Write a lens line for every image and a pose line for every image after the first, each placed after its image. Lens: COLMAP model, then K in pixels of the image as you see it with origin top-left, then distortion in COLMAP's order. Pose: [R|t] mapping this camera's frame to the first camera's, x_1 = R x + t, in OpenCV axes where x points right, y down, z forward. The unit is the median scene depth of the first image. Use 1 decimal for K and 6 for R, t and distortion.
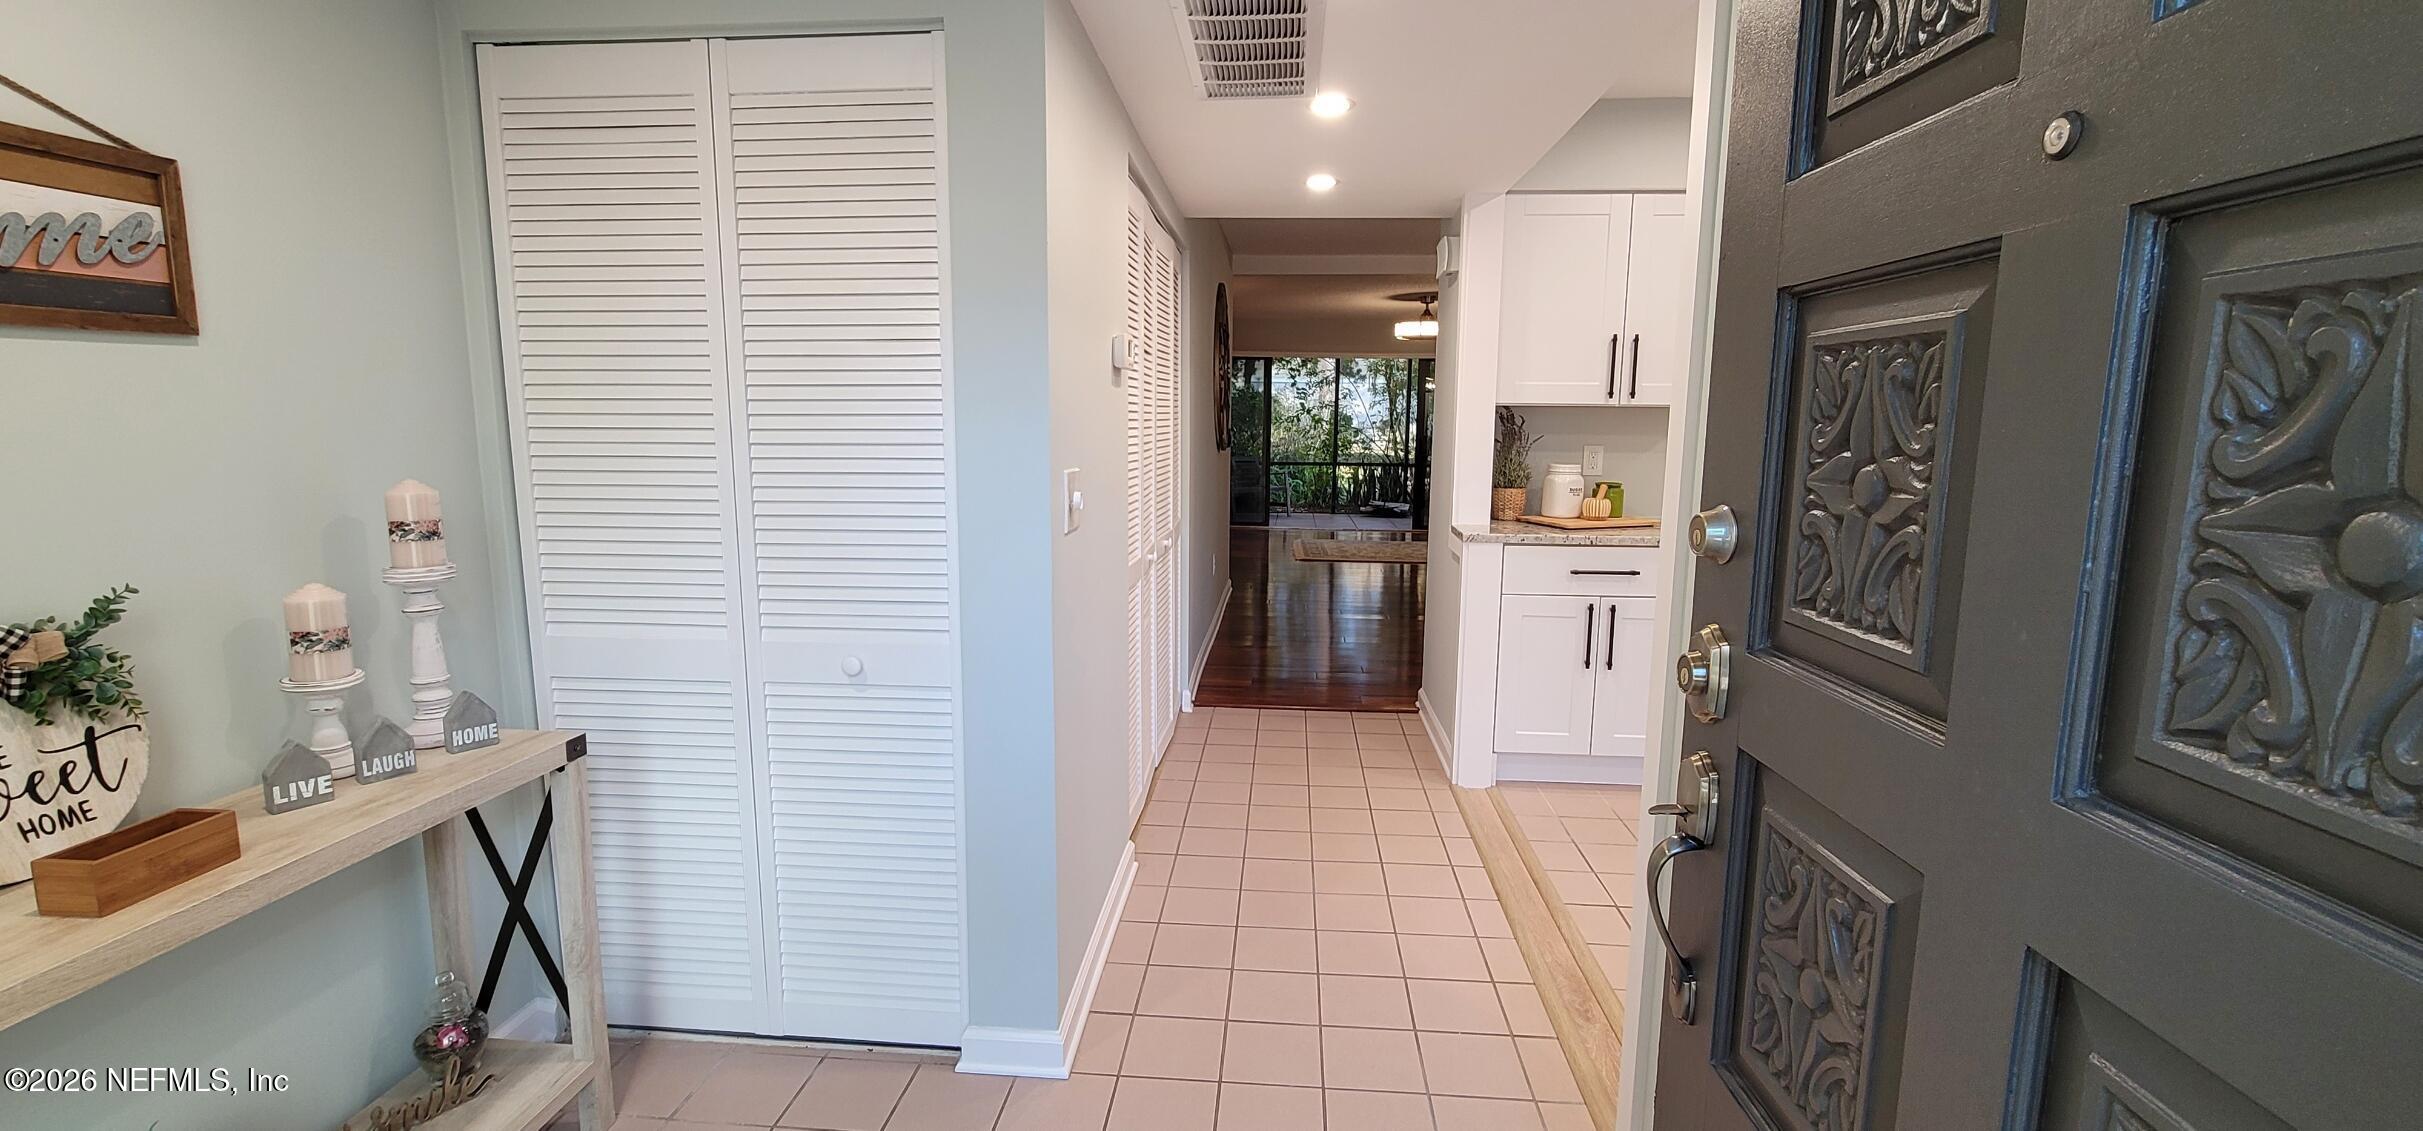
lens RADIAL K [[999.9, 0, 1211.6], [0, 999.9, 559.5], [0, 0, 1]] dist [-0.003618, 0.001678]
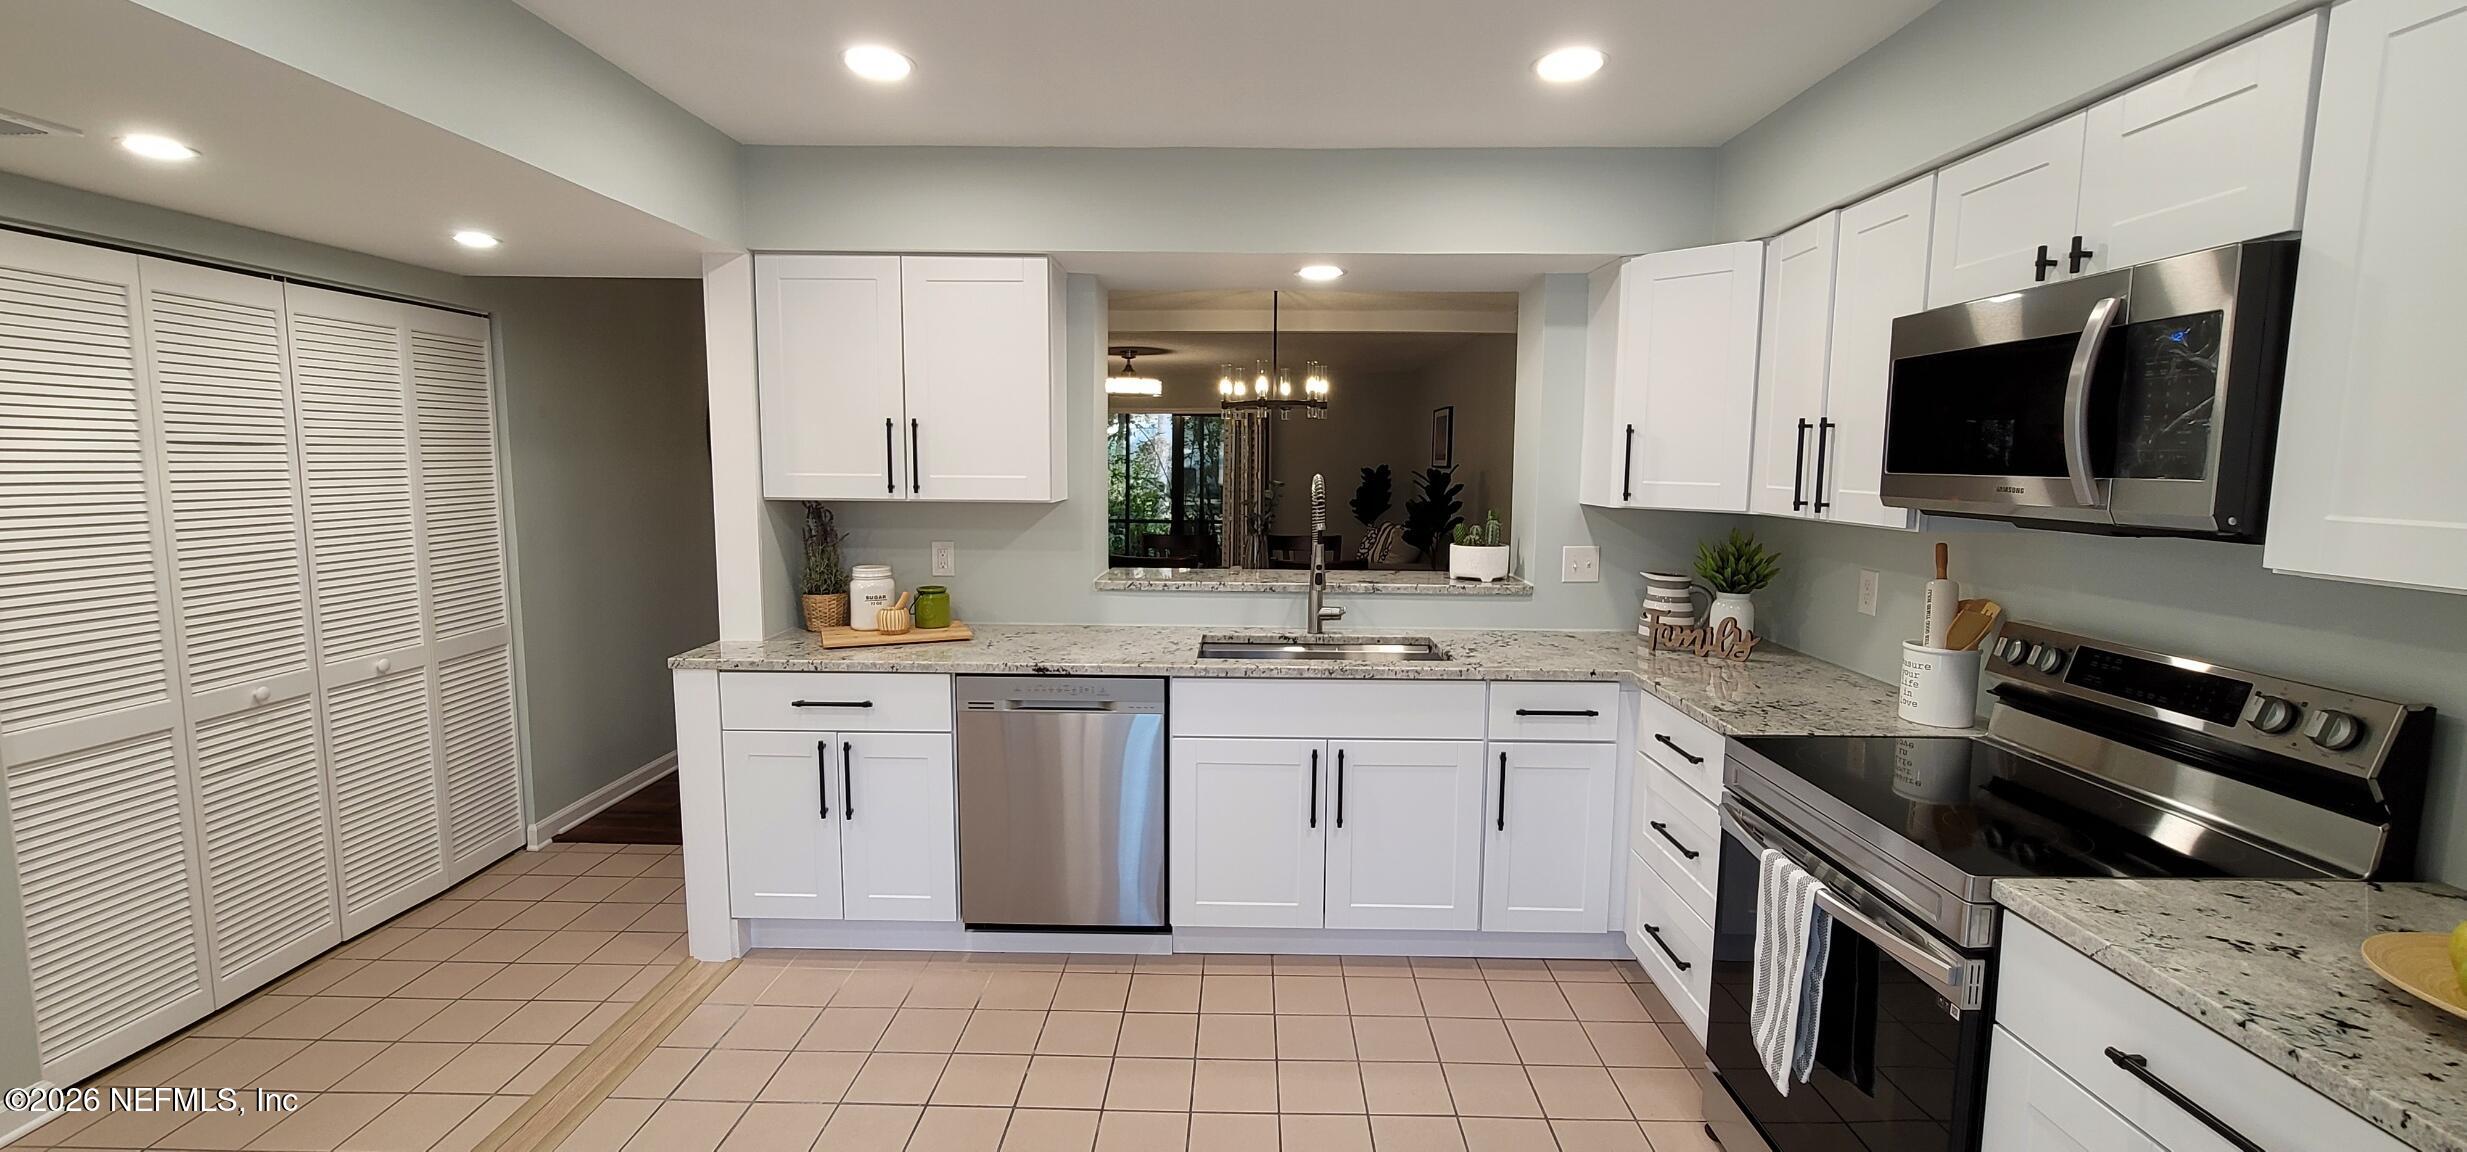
lens RADIAL K [[1018.1, 0, 1231.3], [0, 1018.1, 563.1], [0, 0, 1]] dist [-0.003618, 0.001678]
pose [[0.998770, -0.009038, 0.048750, 1.653385], [0.010920, 0.999200, -0.038473, -0.164512], [-0.048363, 0.038958, 0.998070, 0.308781]]
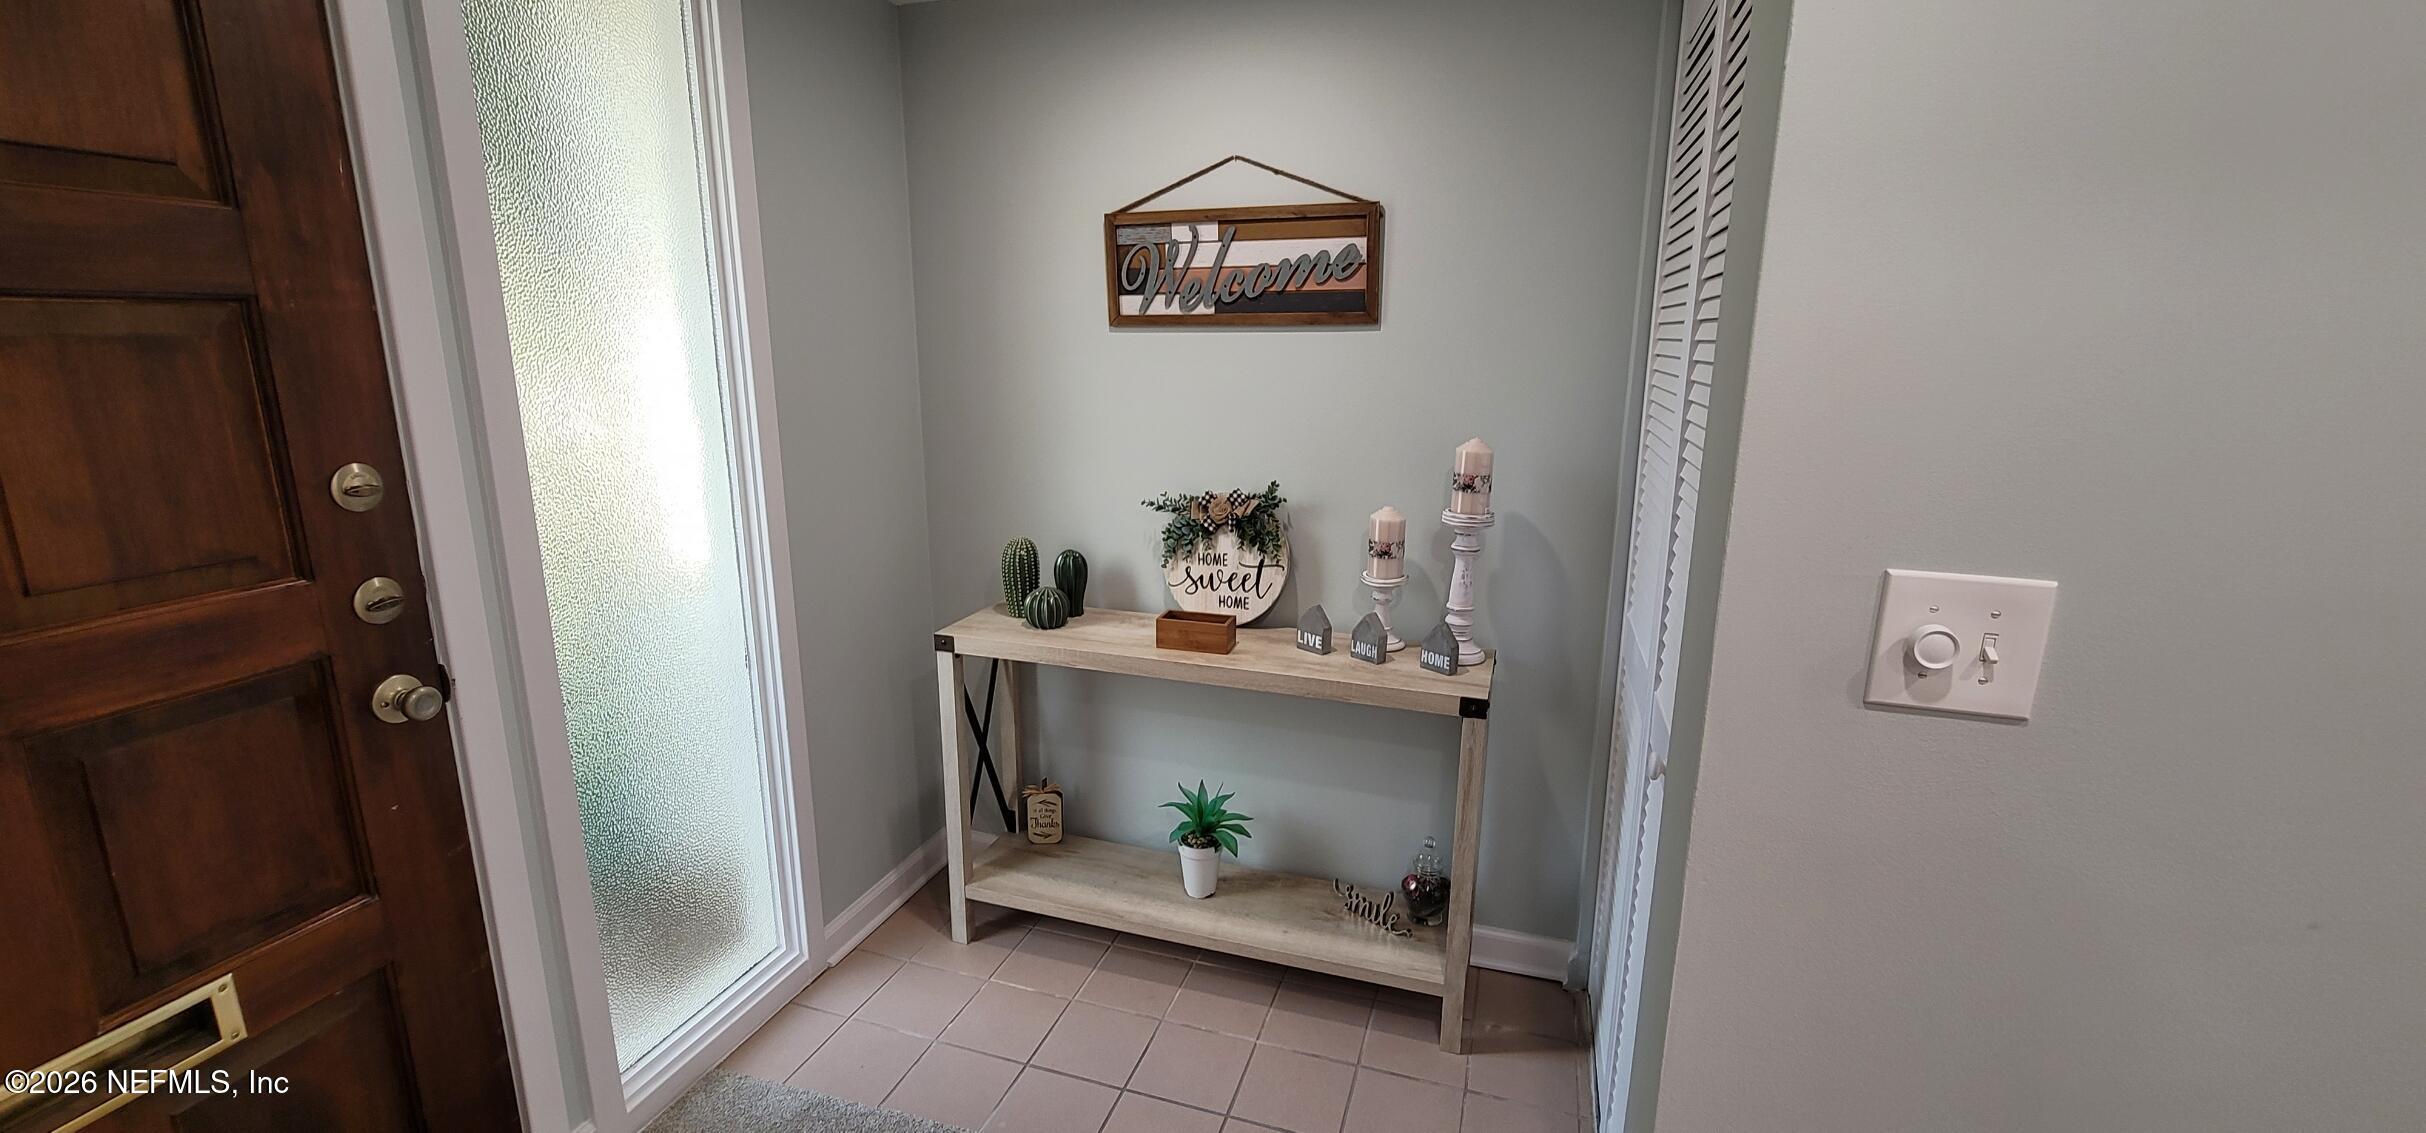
lens RADIAL K [[1001.2, 0, 1213.2], [0, 1001.2, 561.8], [0, 0, 1]] dist [-0.003618, 0.001678]
pose [[-0.231158, 0.210115, -0.949957, 0.482251], [-0.150167, 0.956995, 0.248213, -0.217816], [0.961257, 0.200028, -0.189665, 1.109688]]
